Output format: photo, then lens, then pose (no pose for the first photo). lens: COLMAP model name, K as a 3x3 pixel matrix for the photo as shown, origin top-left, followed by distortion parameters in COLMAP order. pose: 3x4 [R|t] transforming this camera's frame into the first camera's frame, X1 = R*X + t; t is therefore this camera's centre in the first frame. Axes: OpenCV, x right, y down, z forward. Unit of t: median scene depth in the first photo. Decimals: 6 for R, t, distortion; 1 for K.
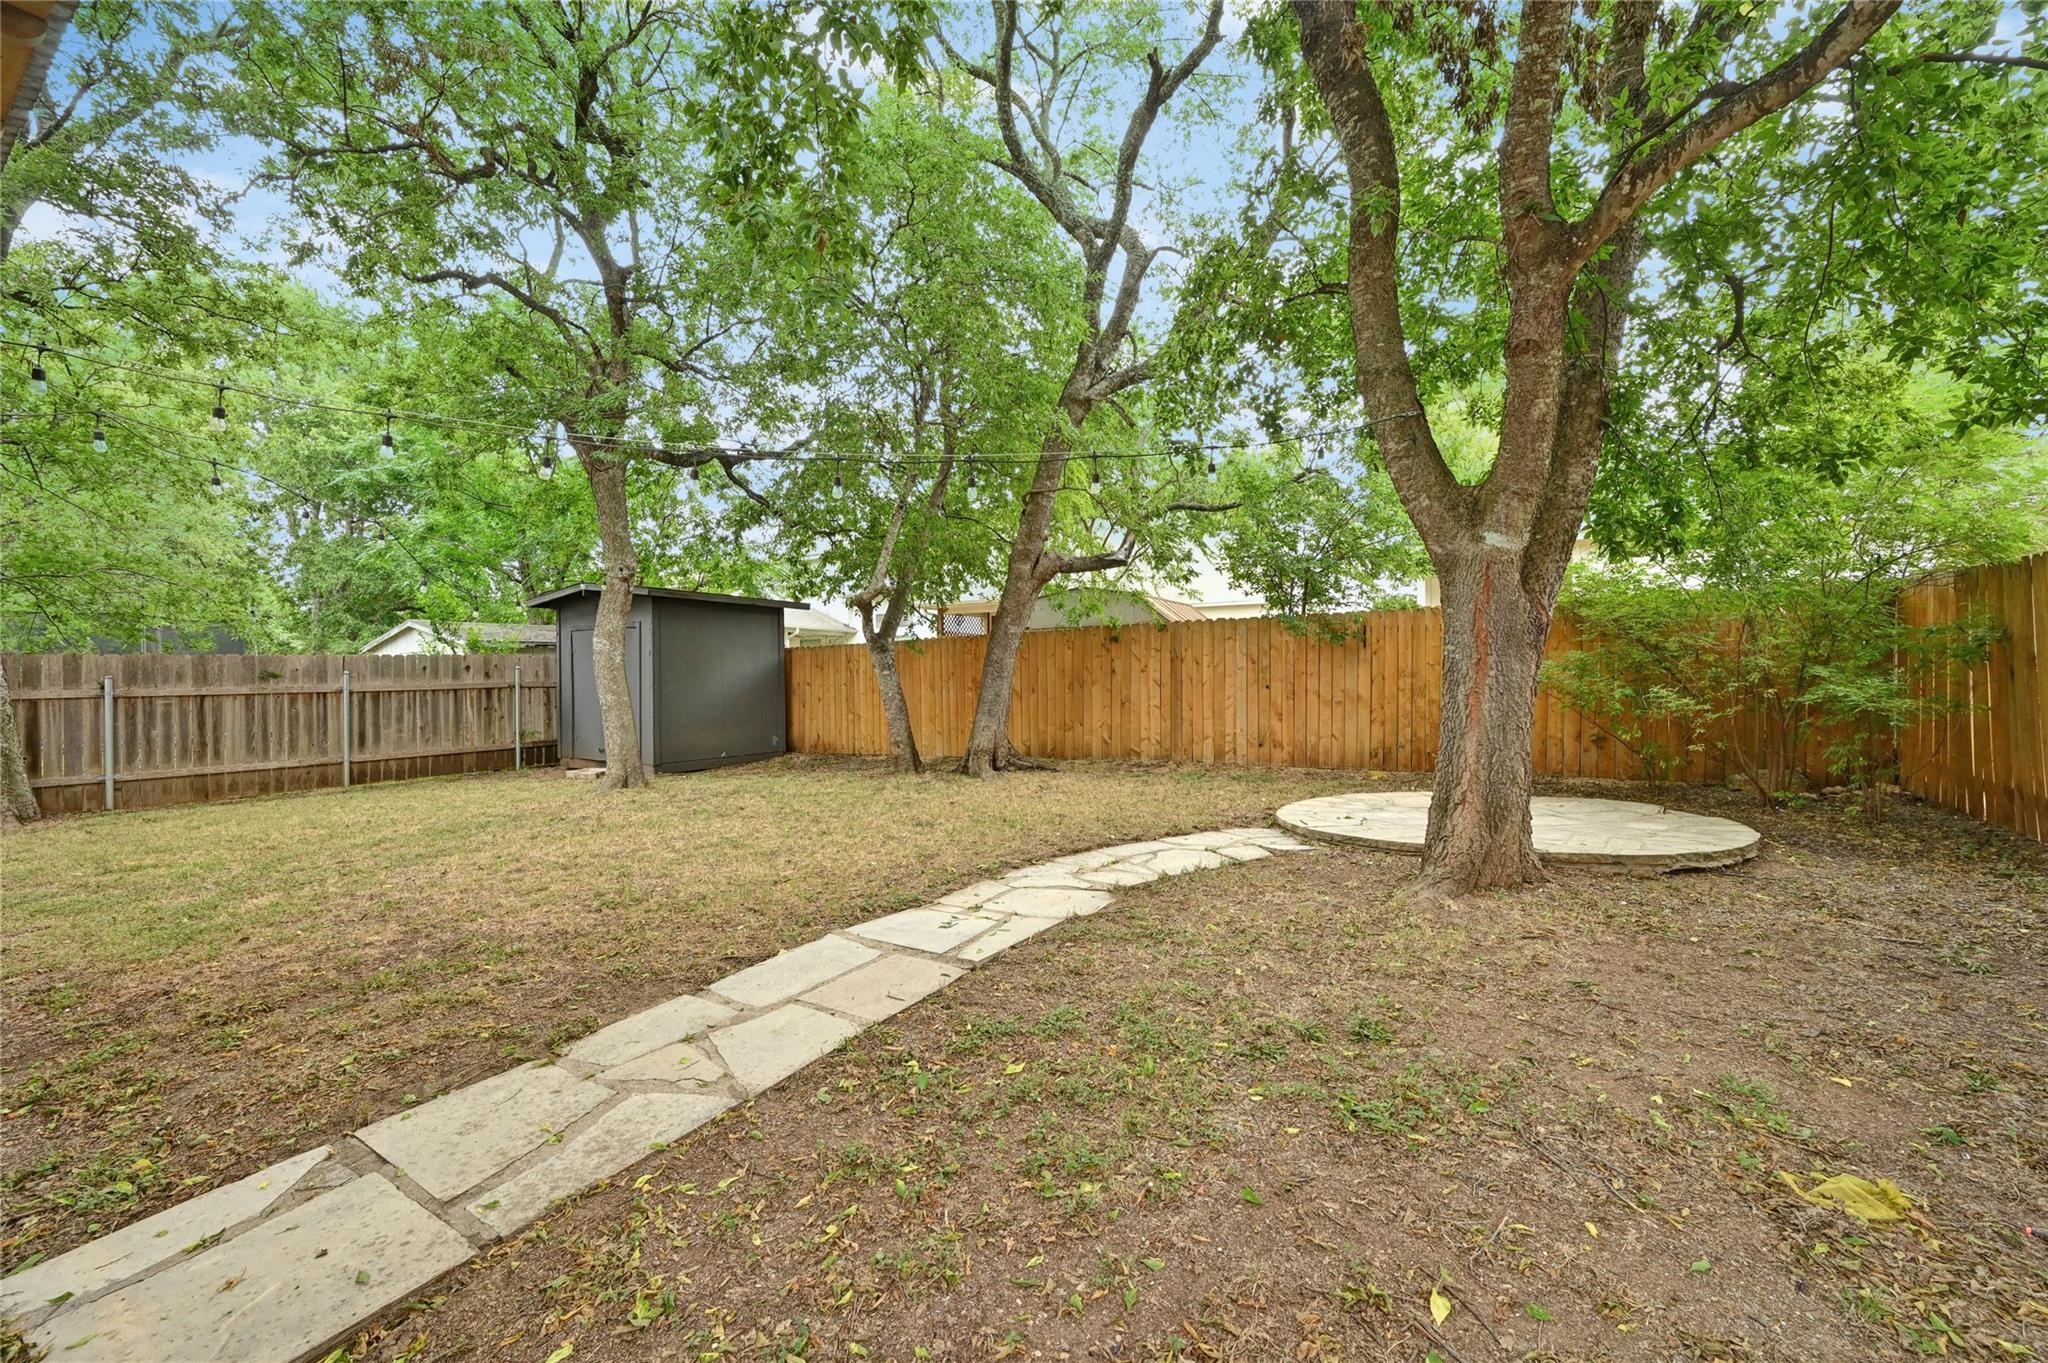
lens RADIAL K [[807.0, 0, 1026.8], [0, 807.0, 683.4], [0, 0, 1]] dist [-0.000794, -0.000127]
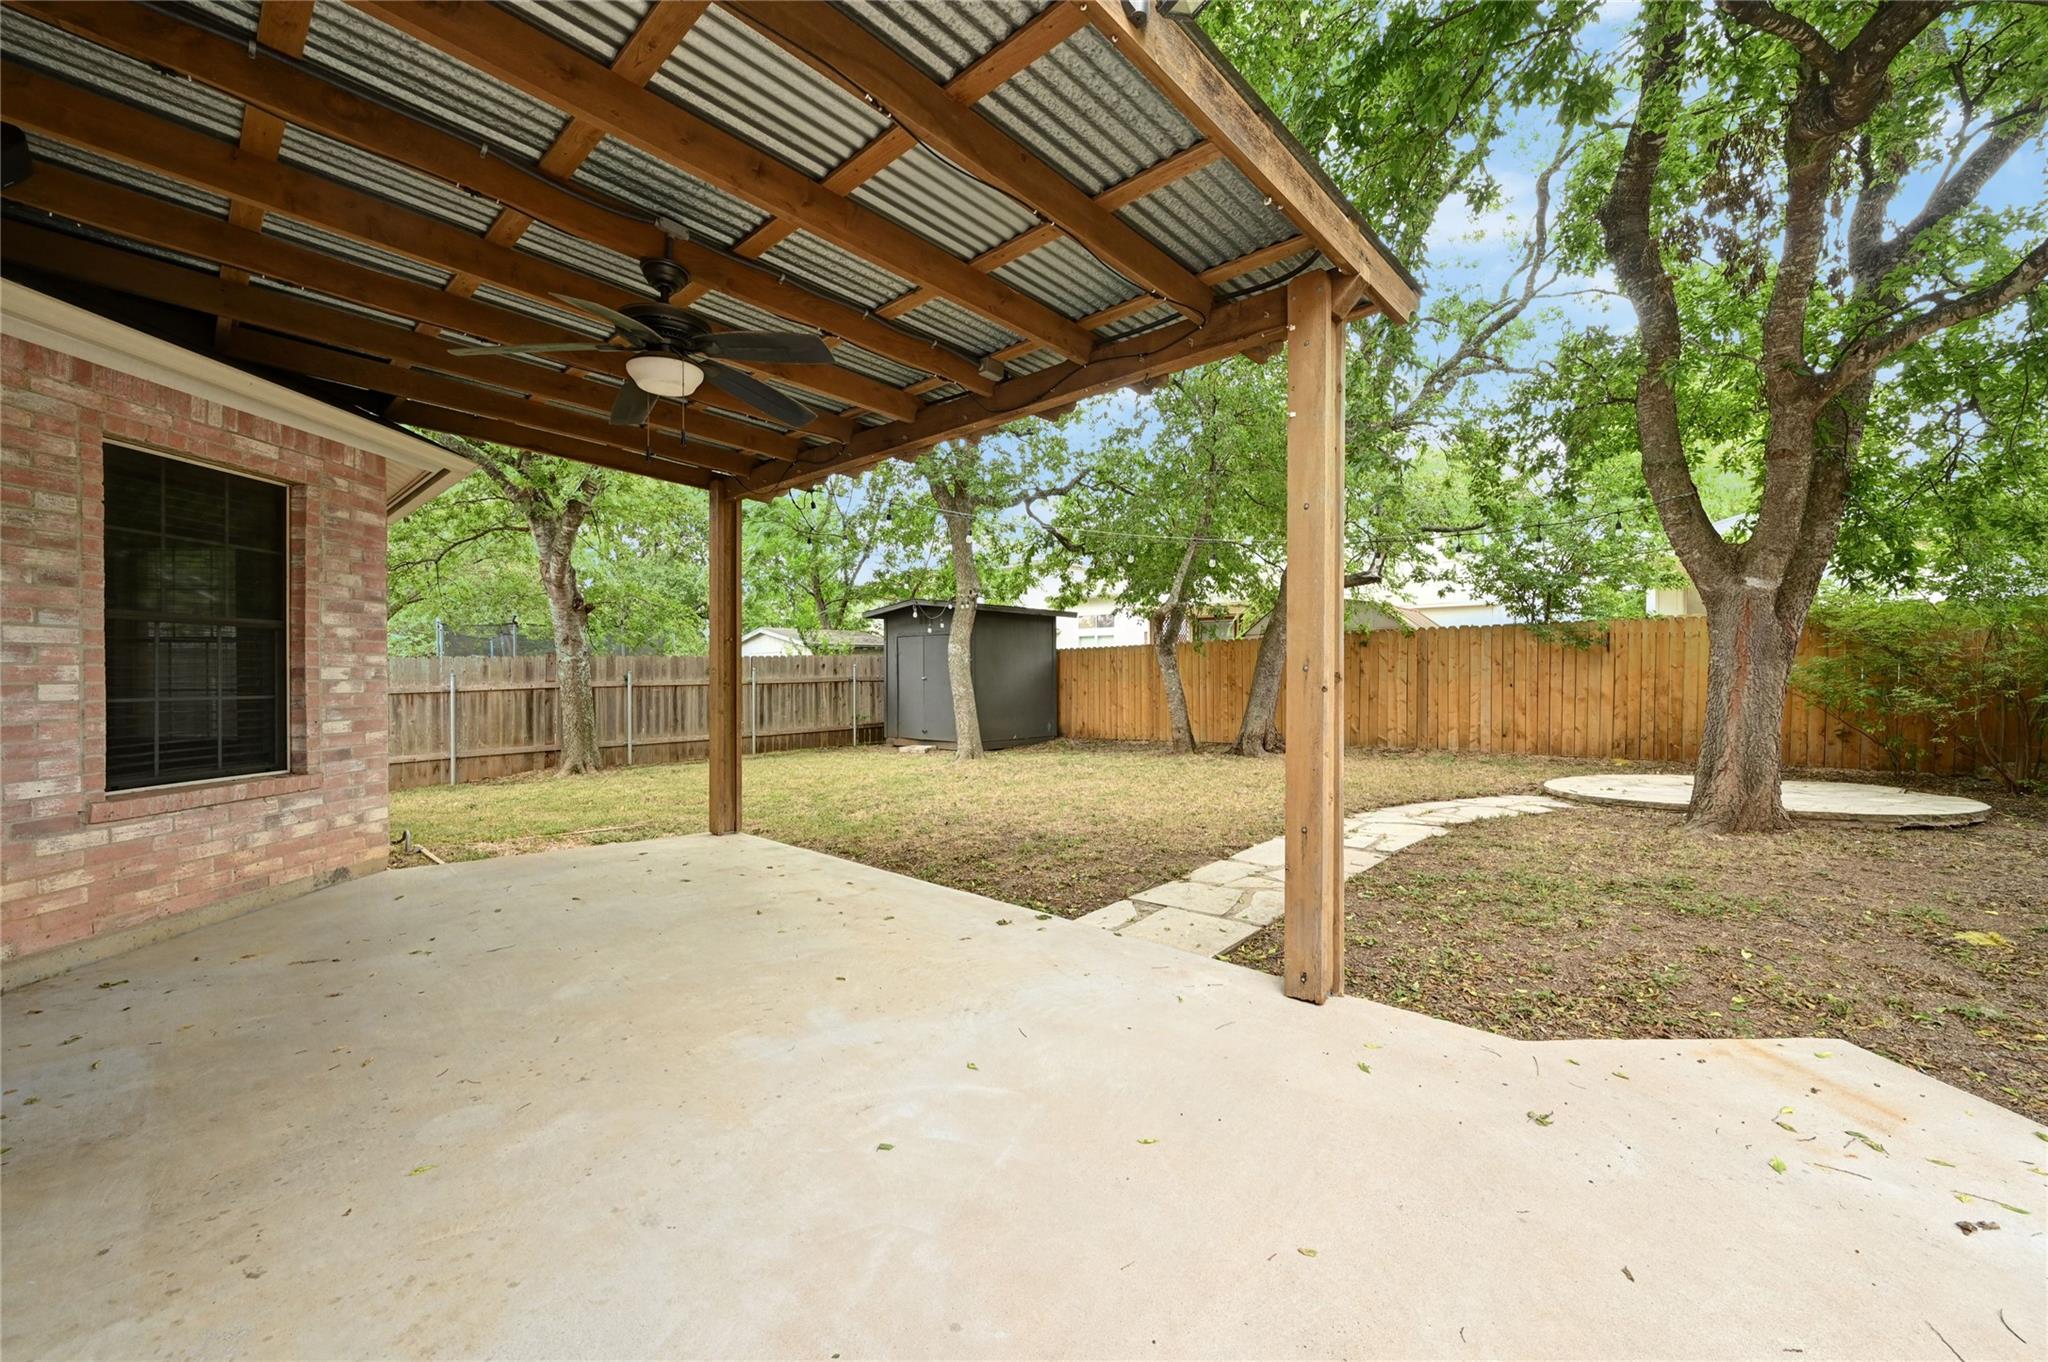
lens RADIAL K [[805.6, 0, 1025.6], [0, 805.6, 681.5], [0, 0, 1]] dist [-0.000109, -0.000008]
pose [[0.983274, 0.006966, -0.181998, -0.246088], [-0.006380, 0.999972, 0.003806, -0.001347], [0.182019, -0.002581, 0.983292, -0.366377]]
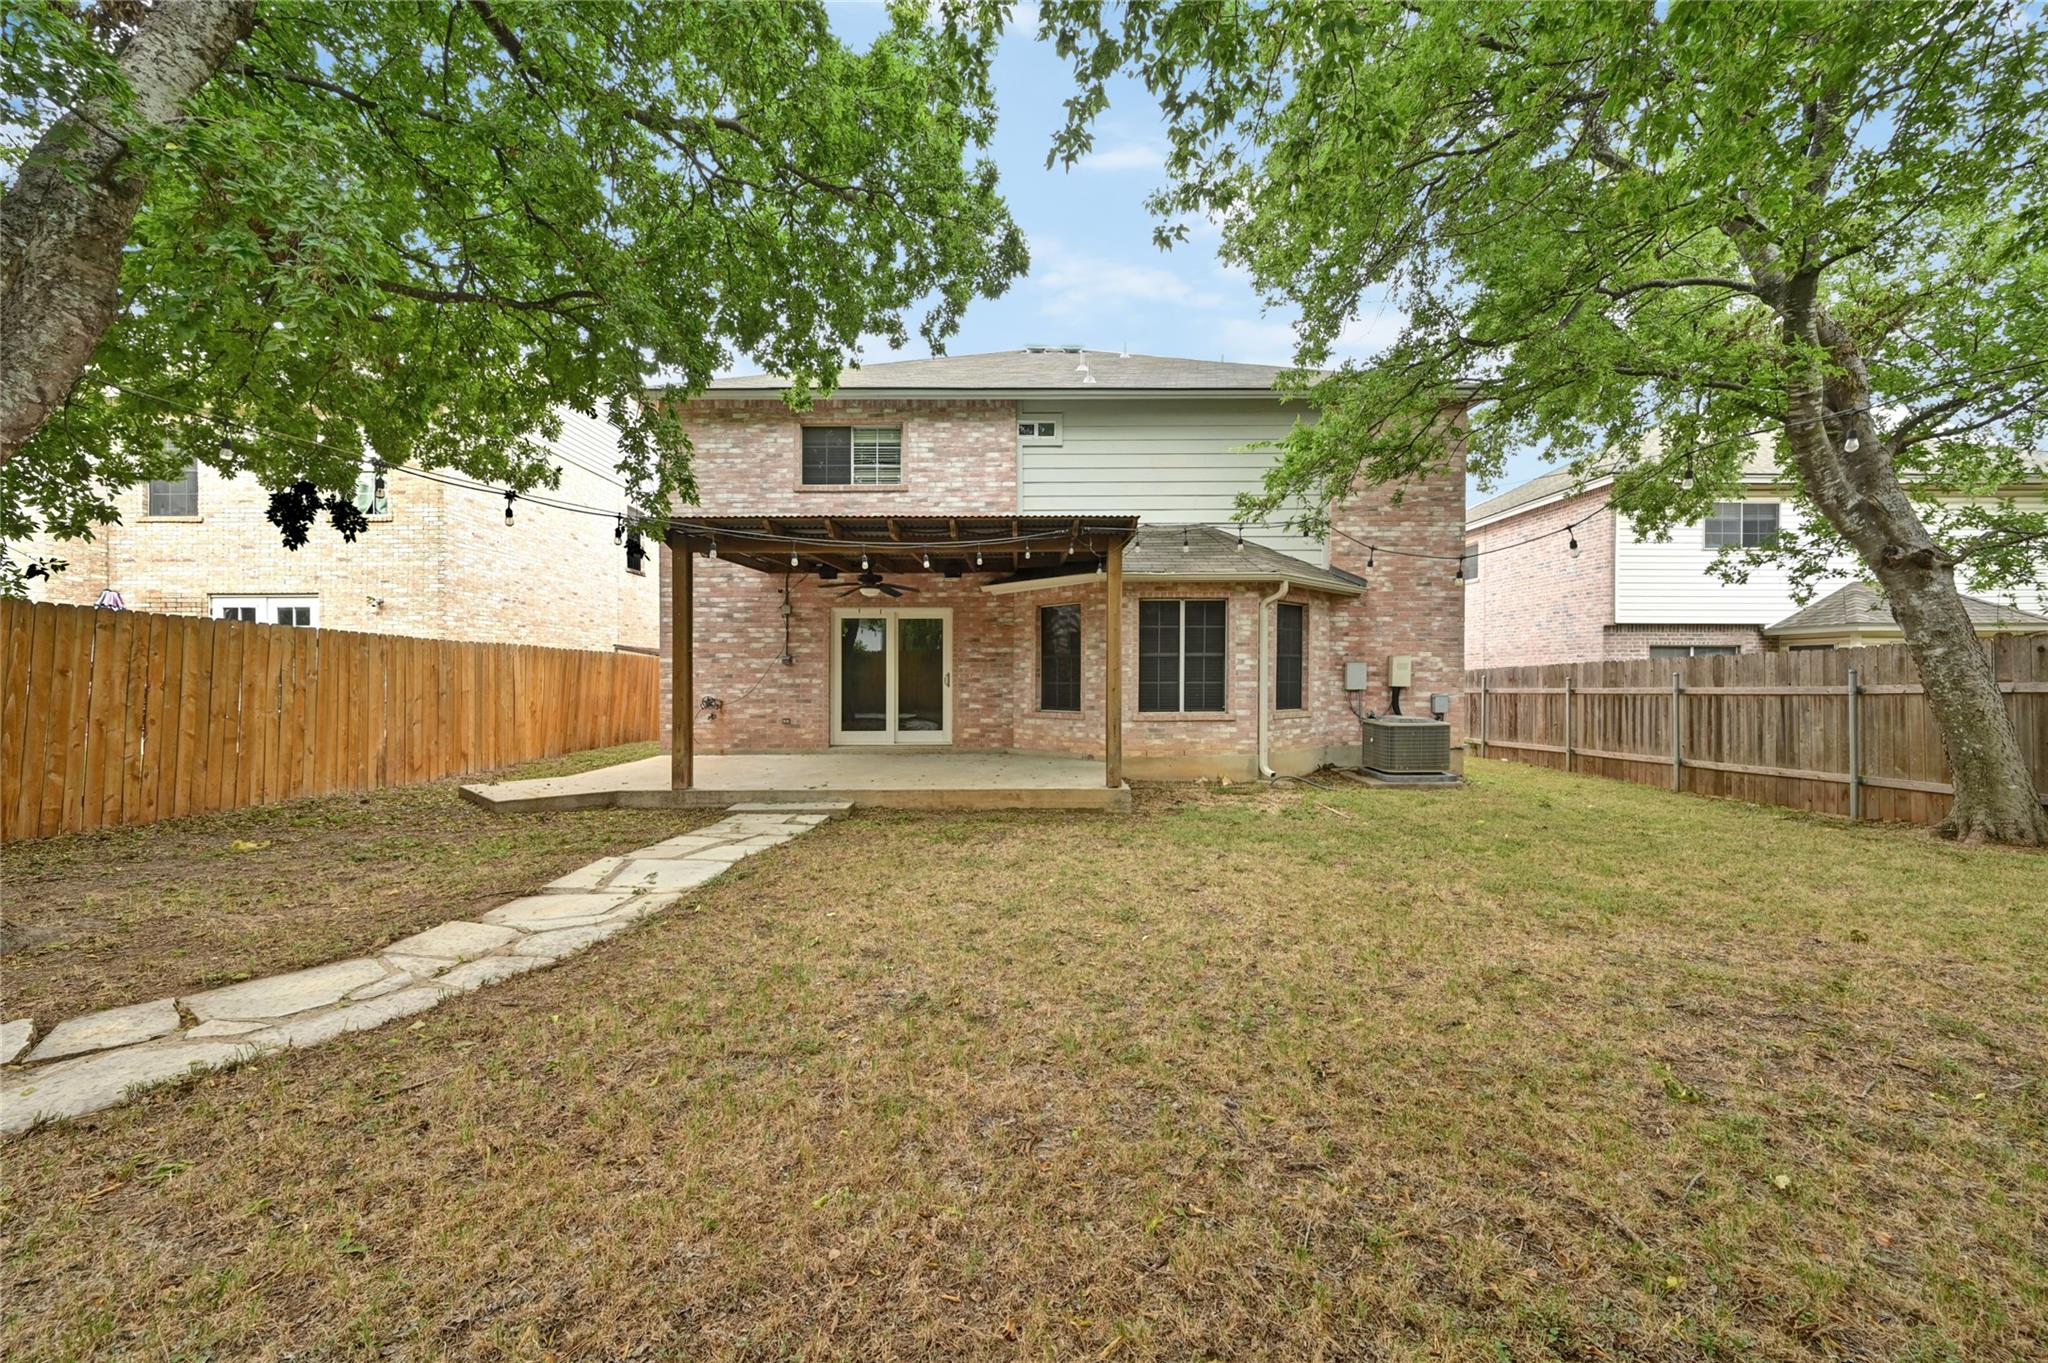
lens RADIAL K [[816.0, 0, 1023.1], [0, 816.0, 663.1], [0, 0, 1]] dist [0.013950, -0.000052]
pose [[-0.846136, -0.003491, -0.532955, 0.040966], [0.003881, 0.999912, -0.012711, -0.004038], [0.532953, -0.012823, -0.846048, 1.415440]]
